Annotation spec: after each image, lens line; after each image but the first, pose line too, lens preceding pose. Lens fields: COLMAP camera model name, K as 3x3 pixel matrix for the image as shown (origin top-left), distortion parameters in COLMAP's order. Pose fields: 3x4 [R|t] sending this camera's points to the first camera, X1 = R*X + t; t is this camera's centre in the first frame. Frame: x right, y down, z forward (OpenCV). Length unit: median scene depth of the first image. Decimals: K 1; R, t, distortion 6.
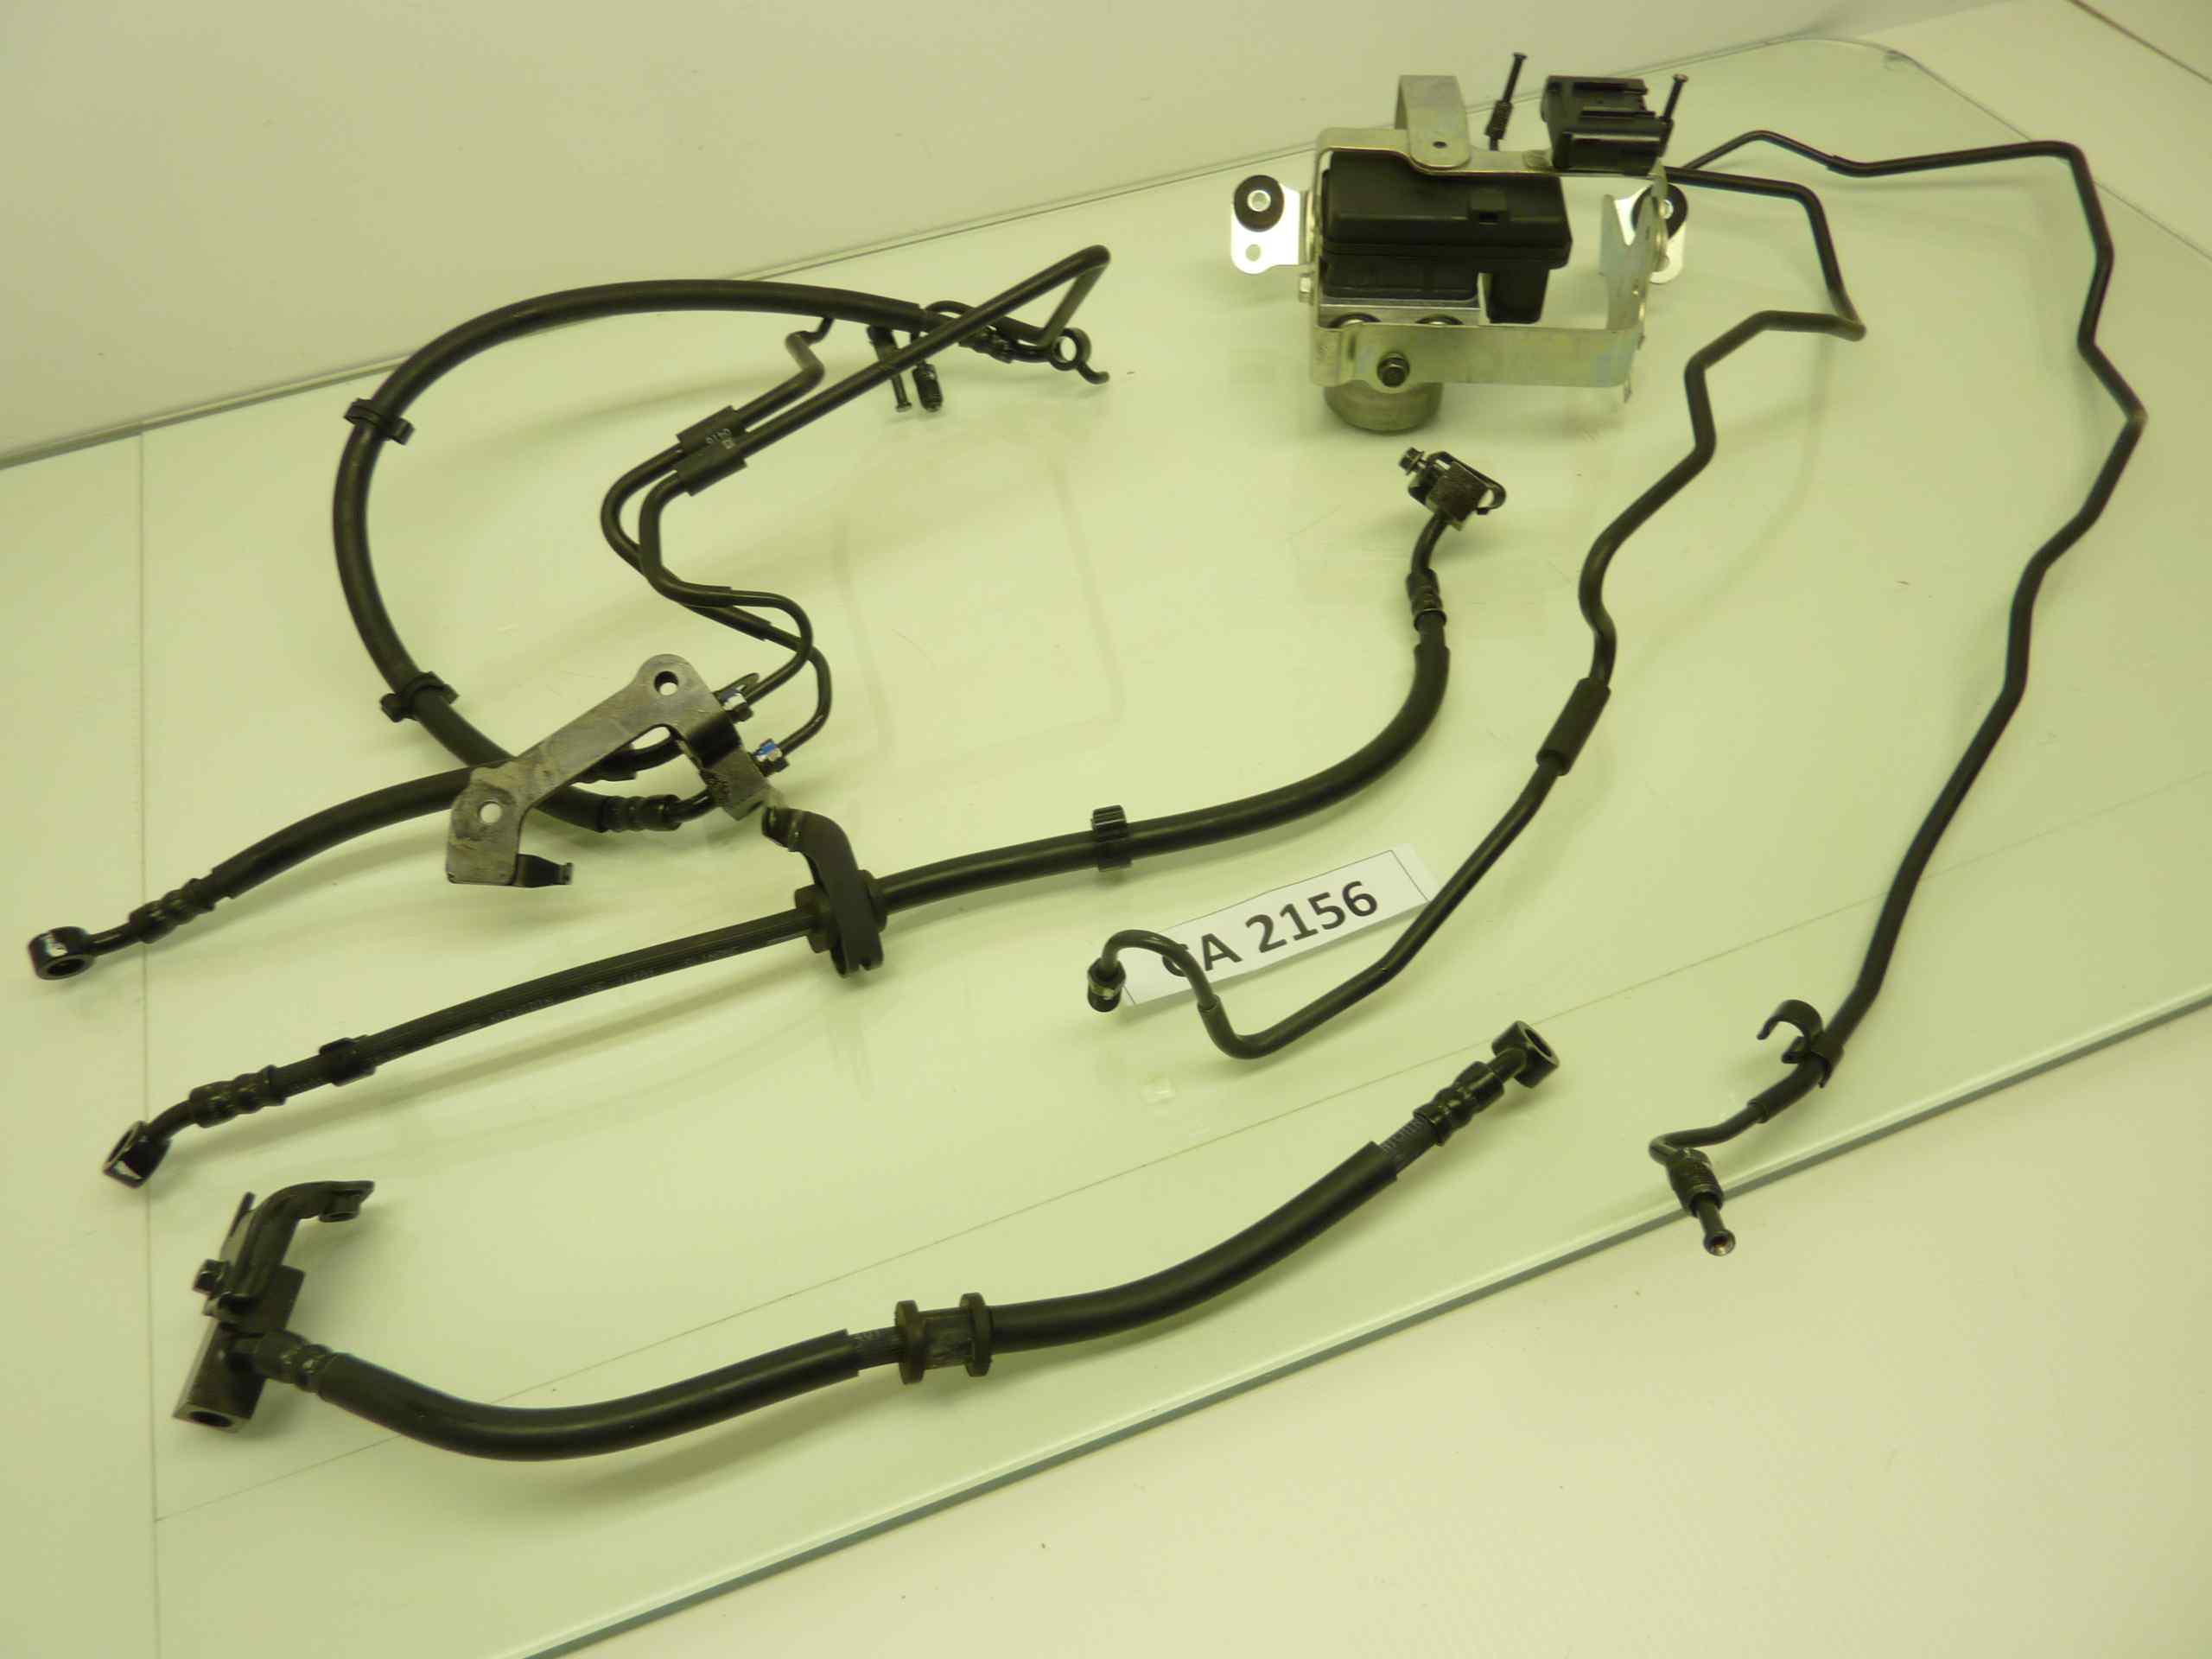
lens RADIAL K [[1655.4, 0, 1106.0], [0, 1655.4, 829.5], [0, 0, 1]] dist [-0.032778, -0.003349]
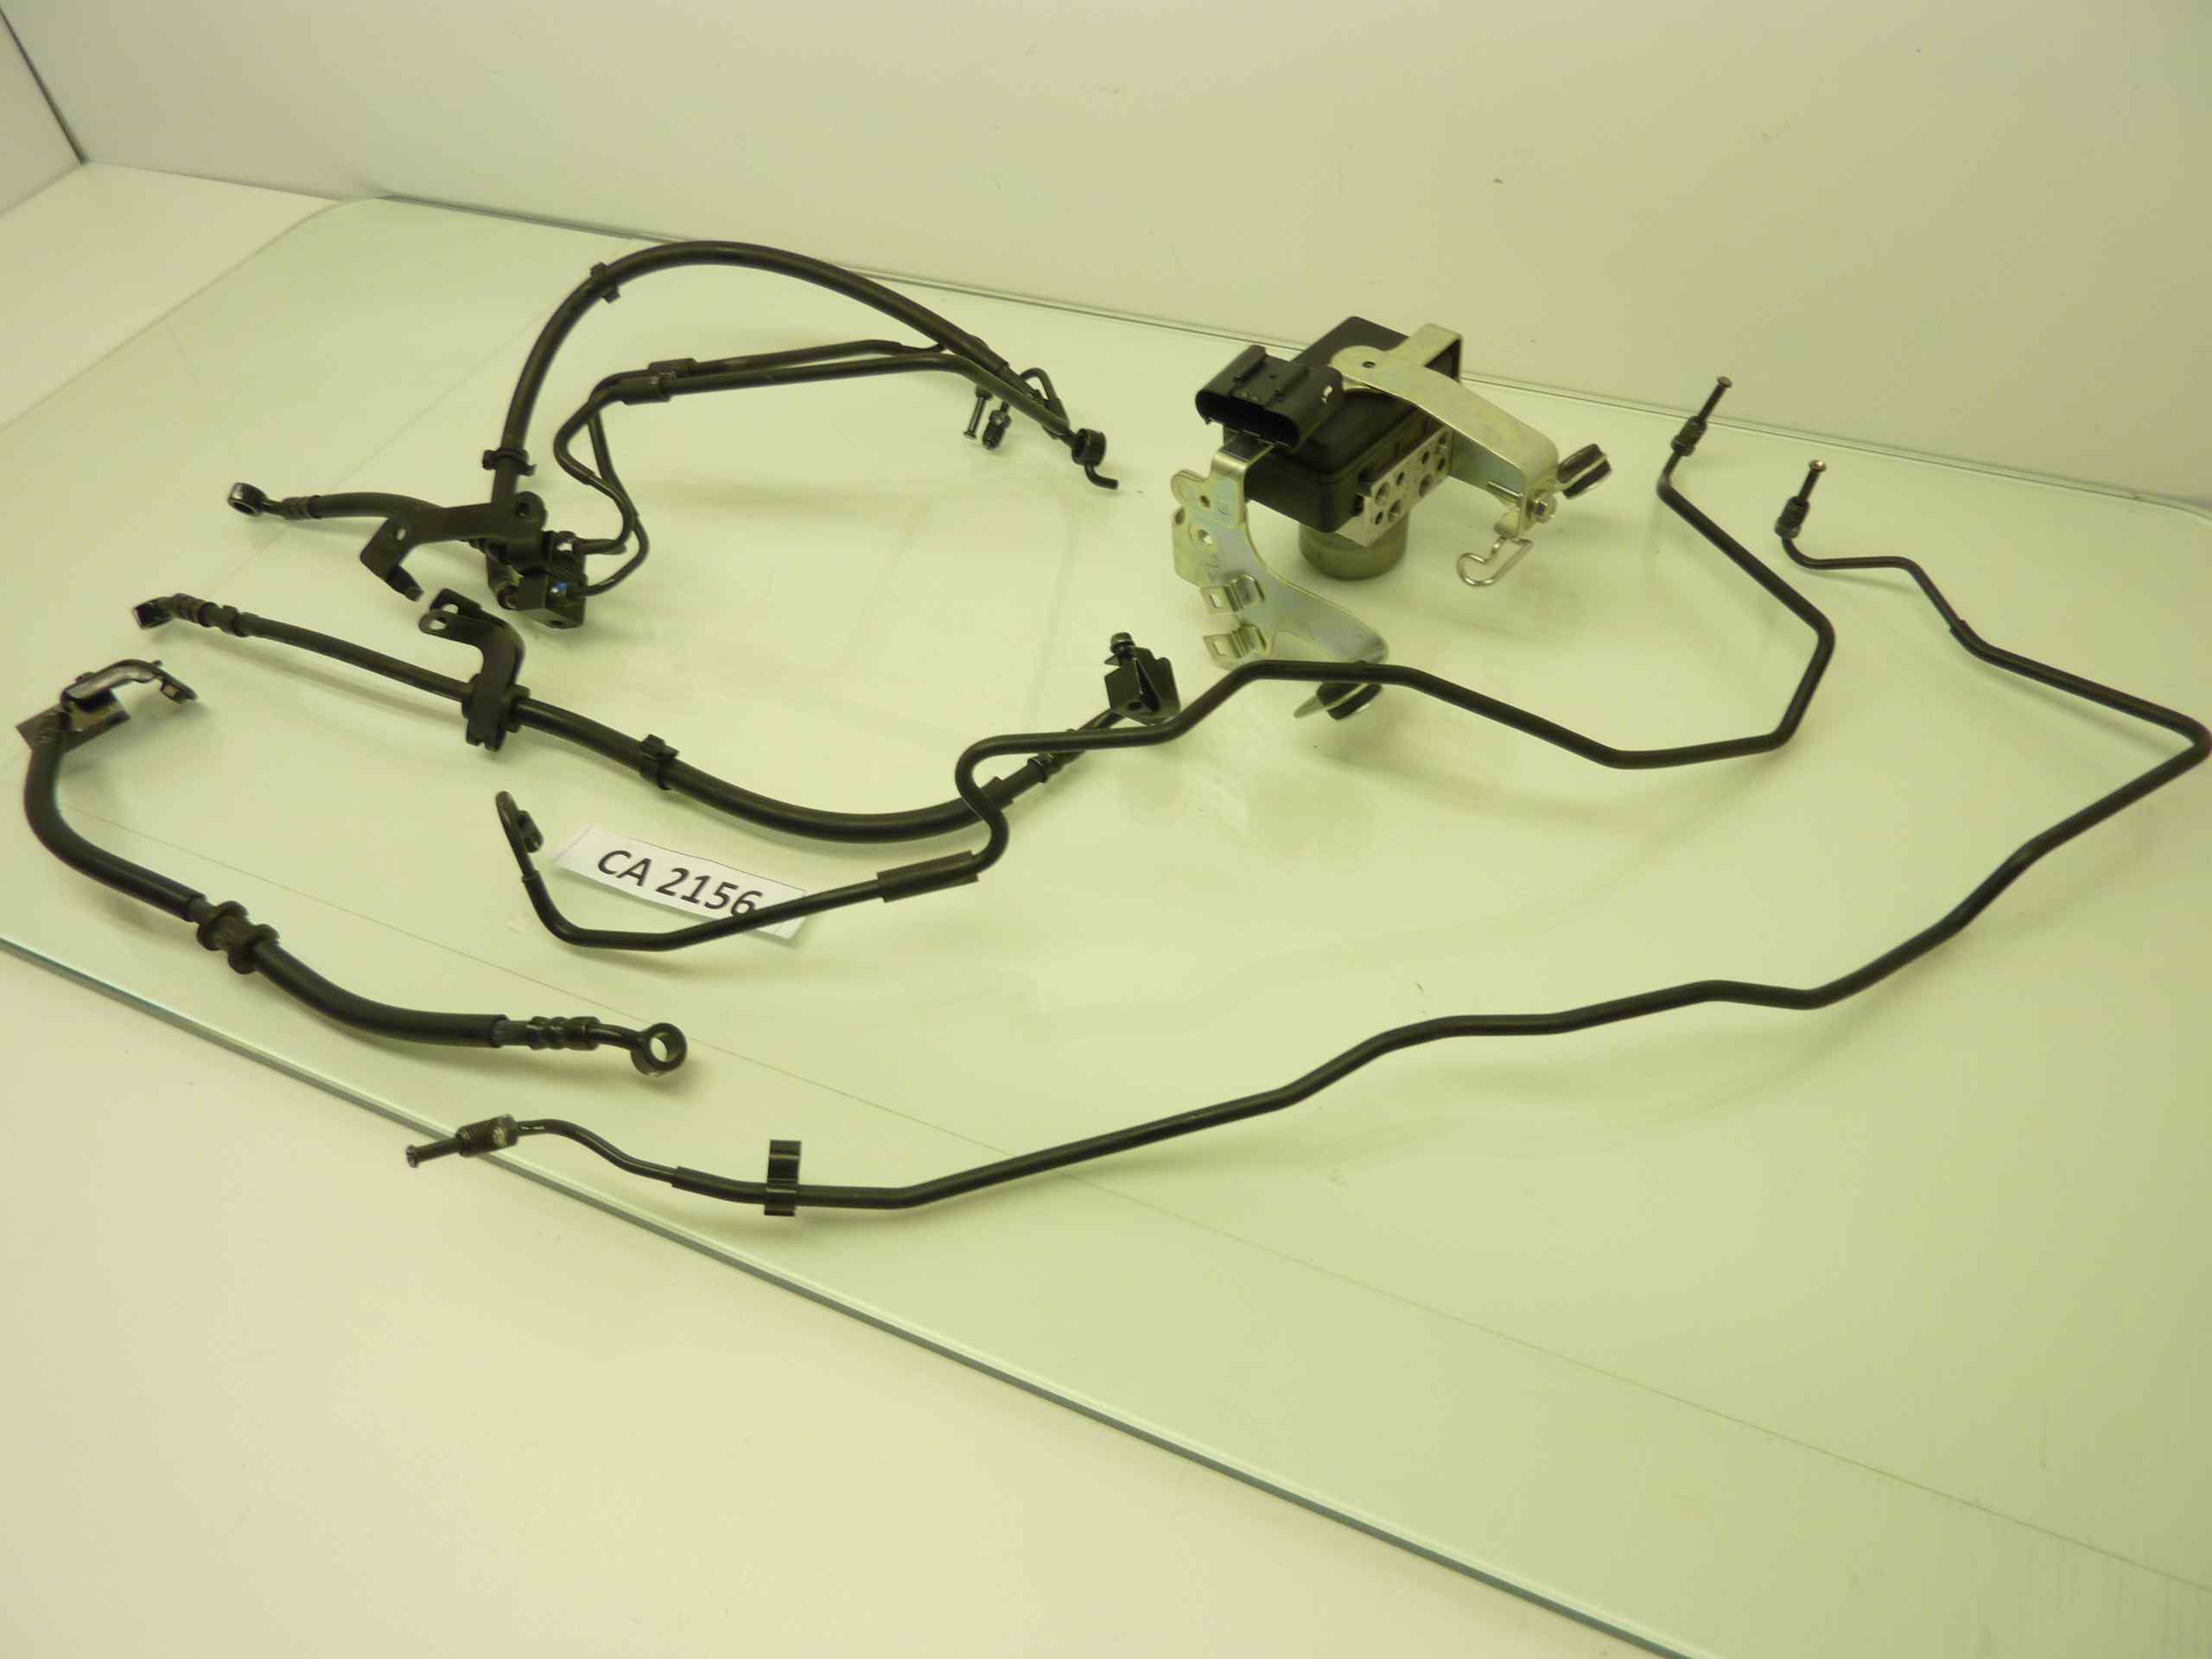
lens RADIAL K [[1697.8, 0, 1204.9], [0, 1697.8, 834.7], [0, 0, 1]] dist [-0.036385, -0.001408]
pose [[0.705128, 0.511488, -0.491095, 1.003155], [-0.512444, 0.846280, 0.145641, -0.365729], [0.490097, 0.148963, 0.858845, 0.082414]]
